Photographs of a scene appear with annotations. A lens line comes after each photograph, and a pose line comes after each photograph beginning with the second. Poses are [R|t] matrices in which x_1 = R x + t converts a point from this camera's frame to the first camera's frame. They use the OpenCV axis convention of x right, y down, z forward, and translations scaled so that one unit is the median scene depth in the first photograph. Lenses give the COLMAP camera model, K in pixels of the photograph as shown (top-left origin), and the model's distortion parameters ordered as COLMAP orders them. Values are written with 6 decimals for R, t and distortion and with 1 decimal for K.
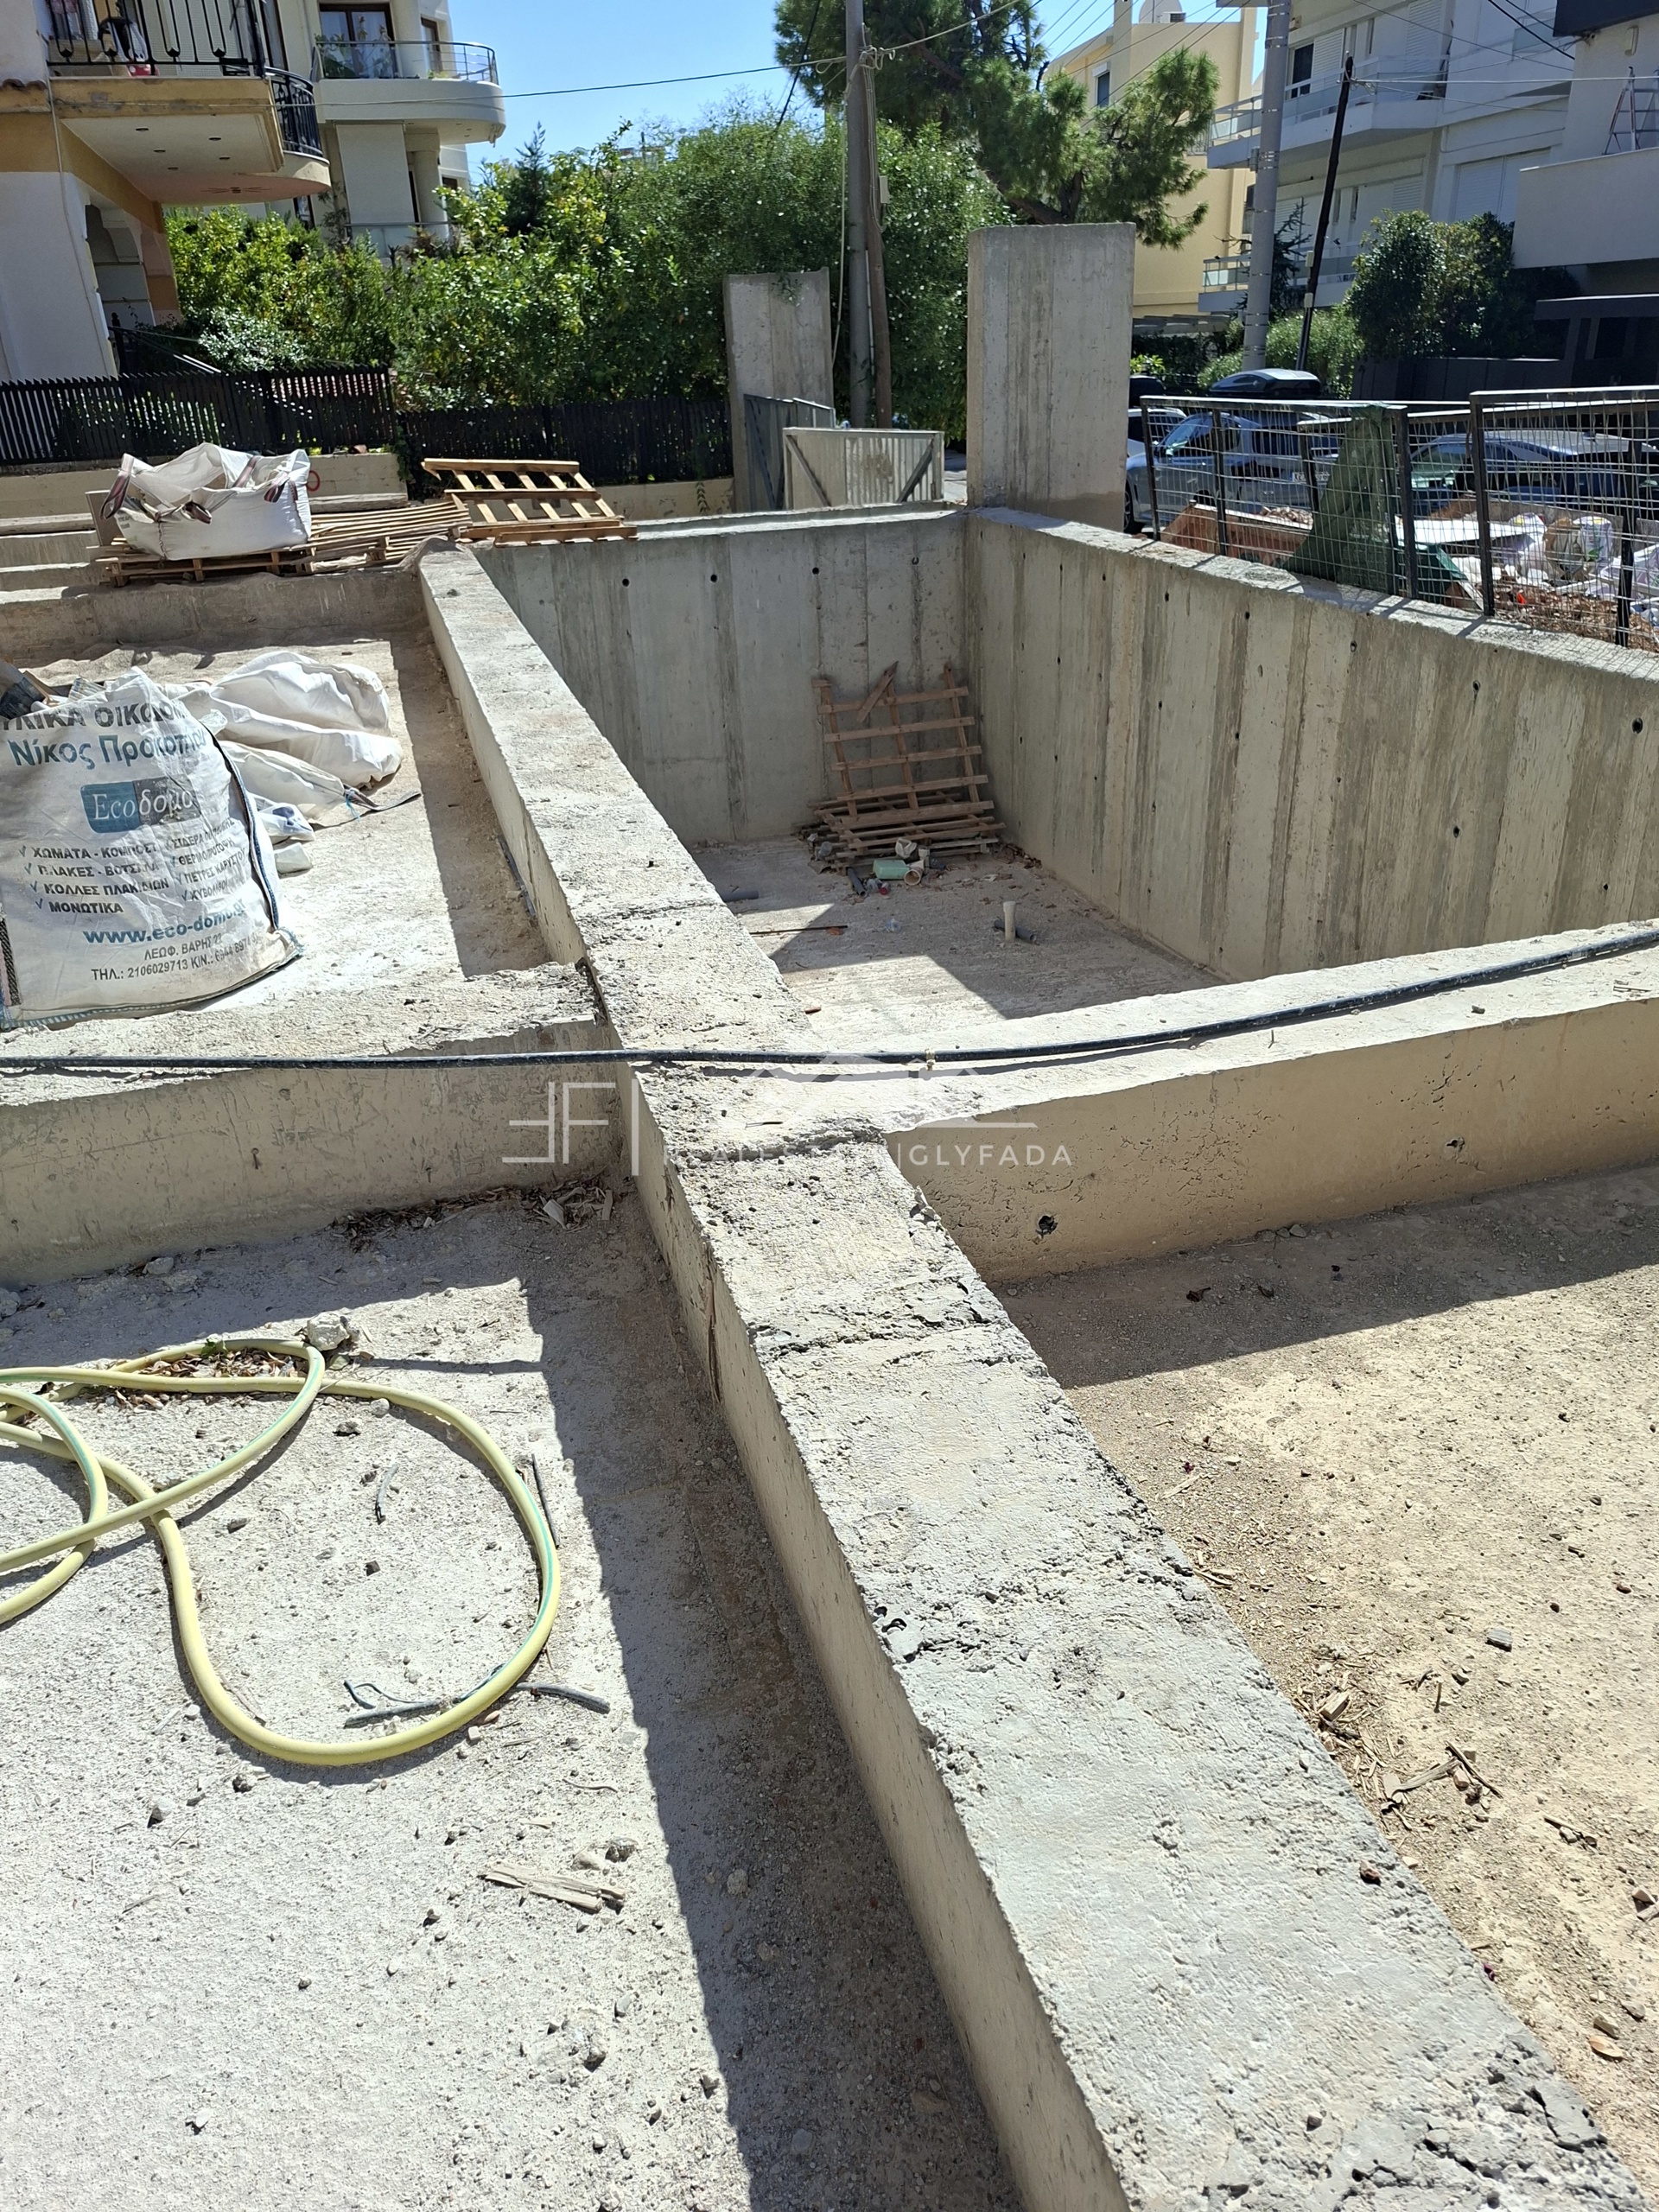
lens RADIAL K [[1538.3, 0, 813.9], [0, 1538.3, 1109.0], [0, 0, 1]] dist [0.097579, -0.132018]
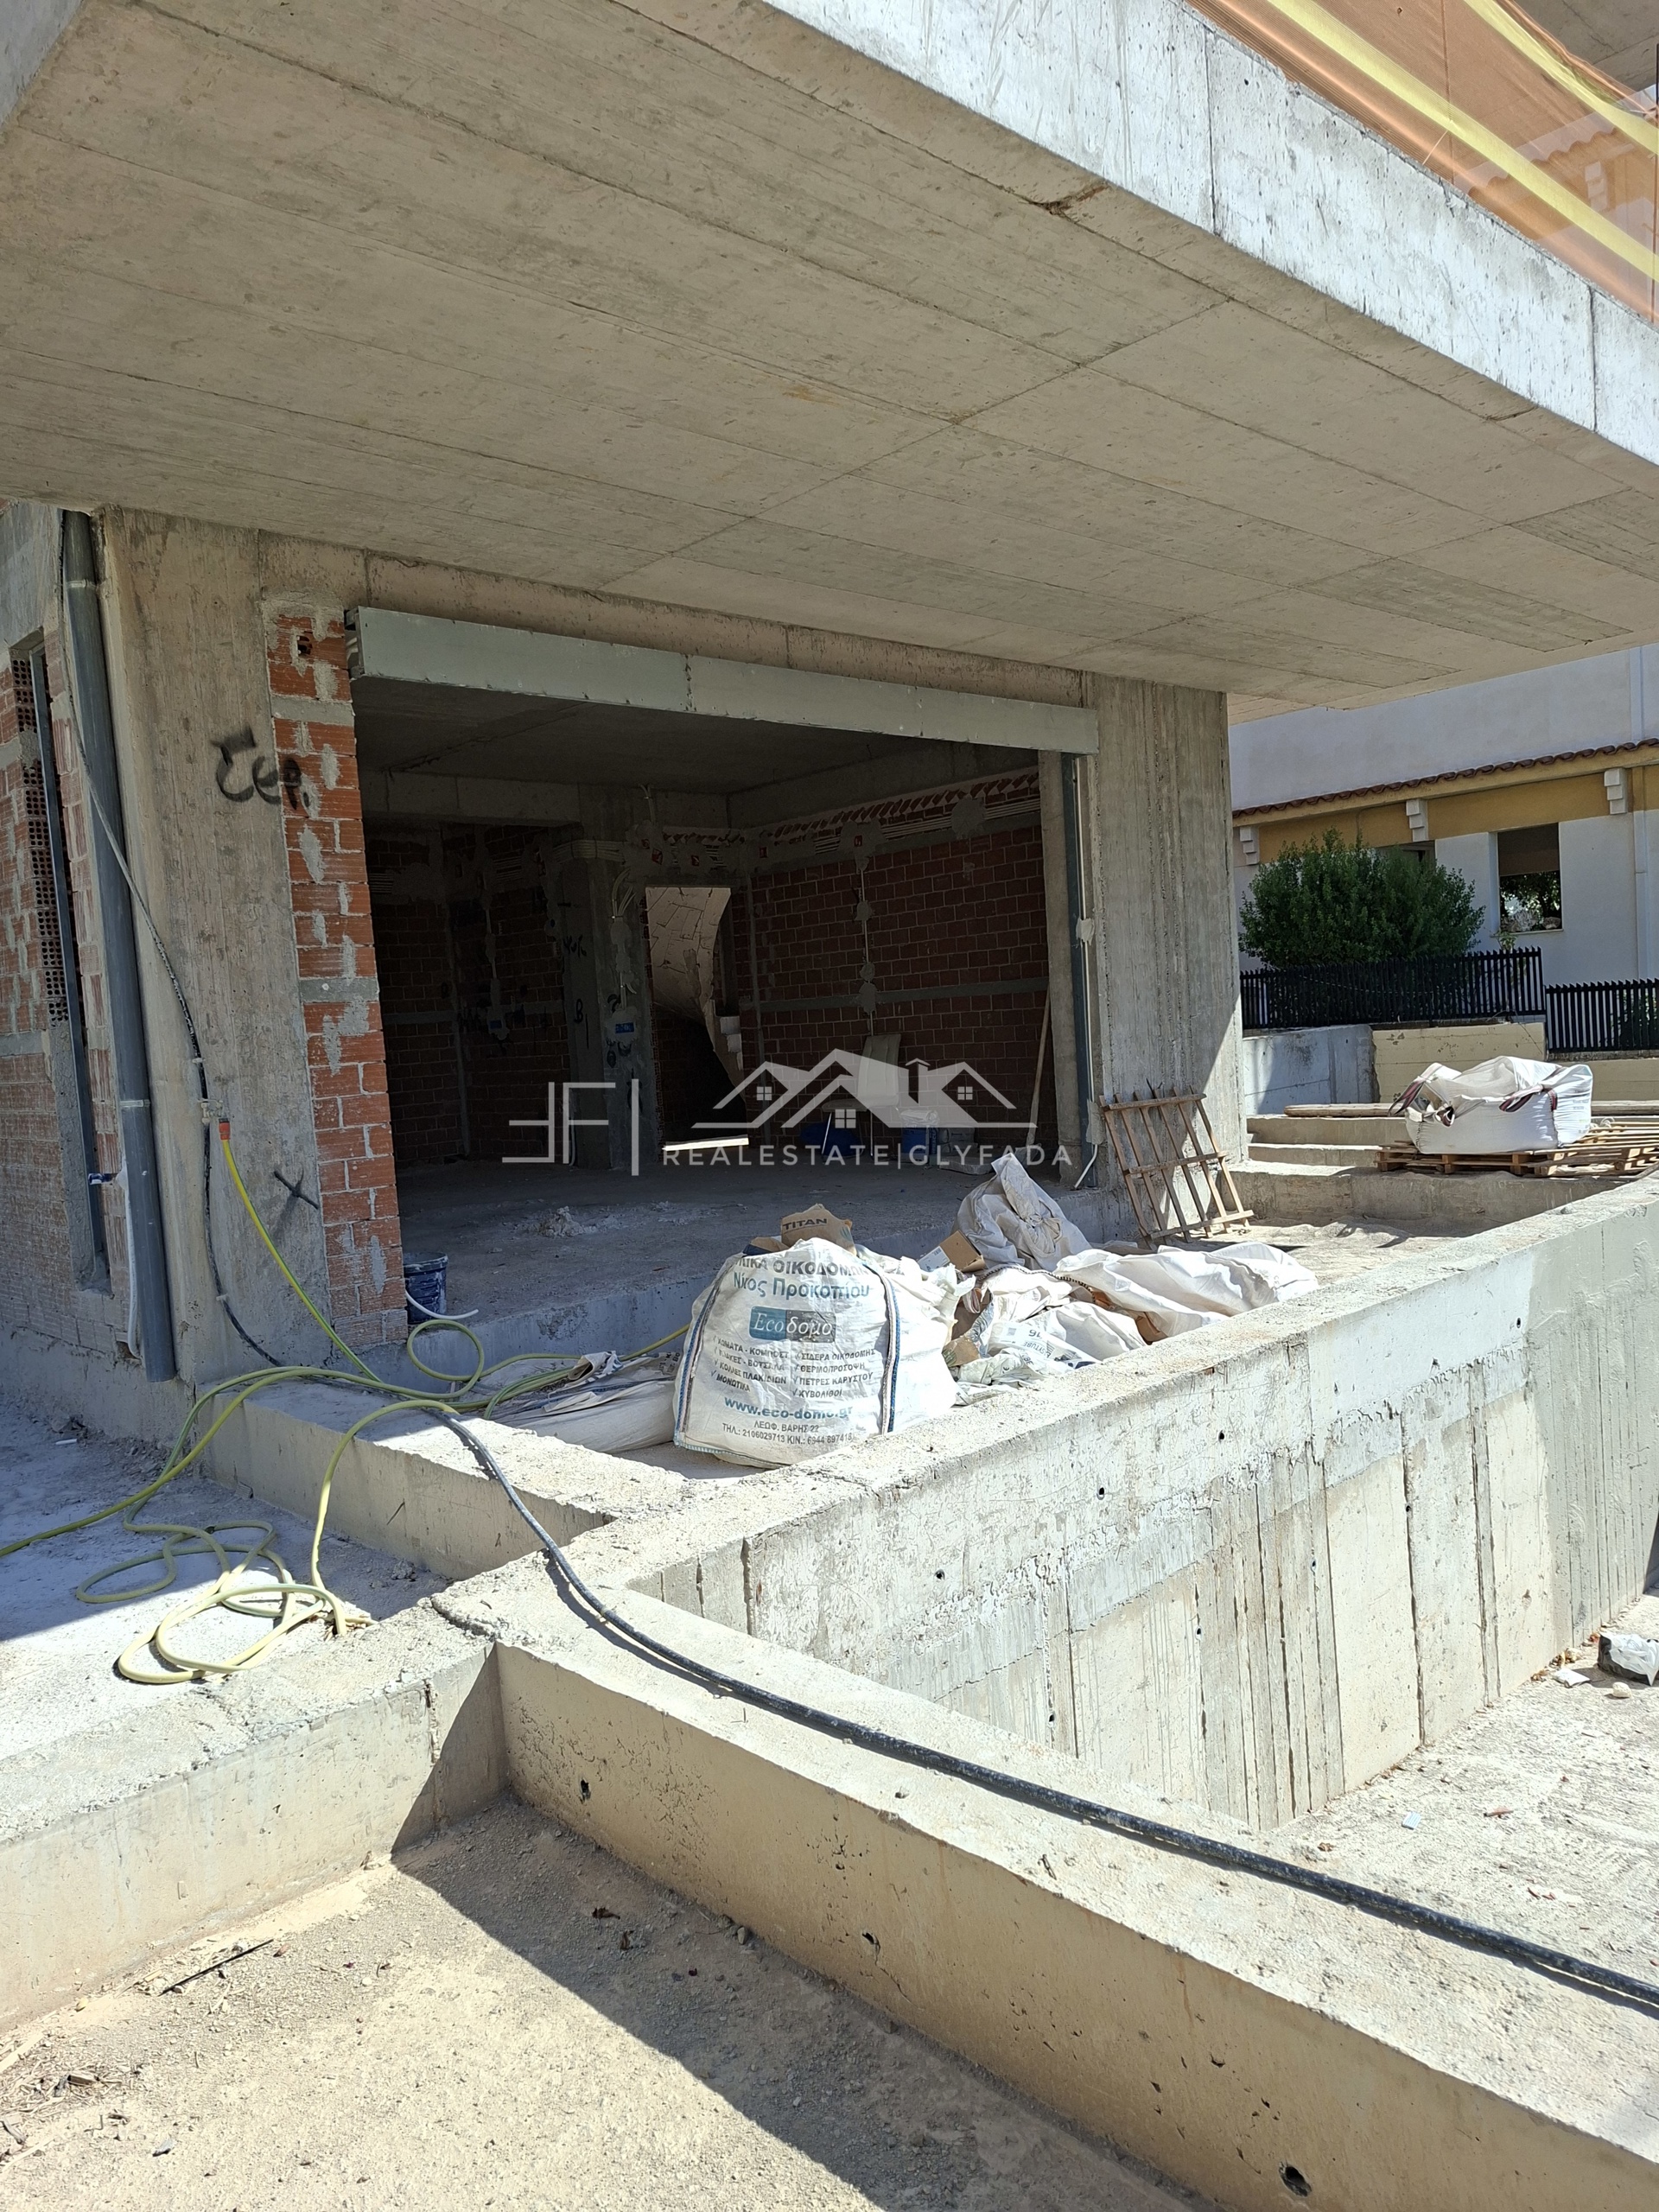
lens RADIAL K [[1538.3, 0, 813.9], [0, 1538.3, 1109.0], [0, 0, 1]] dist [0.097579, -0.132018]
pose [[0.458746, 0.065975, -0.886115, 0.871152], [-0.350349, 0.929881, -0.112144, -0.232974], [0.816583, 0.361895, 0.449694, 0.290415]]
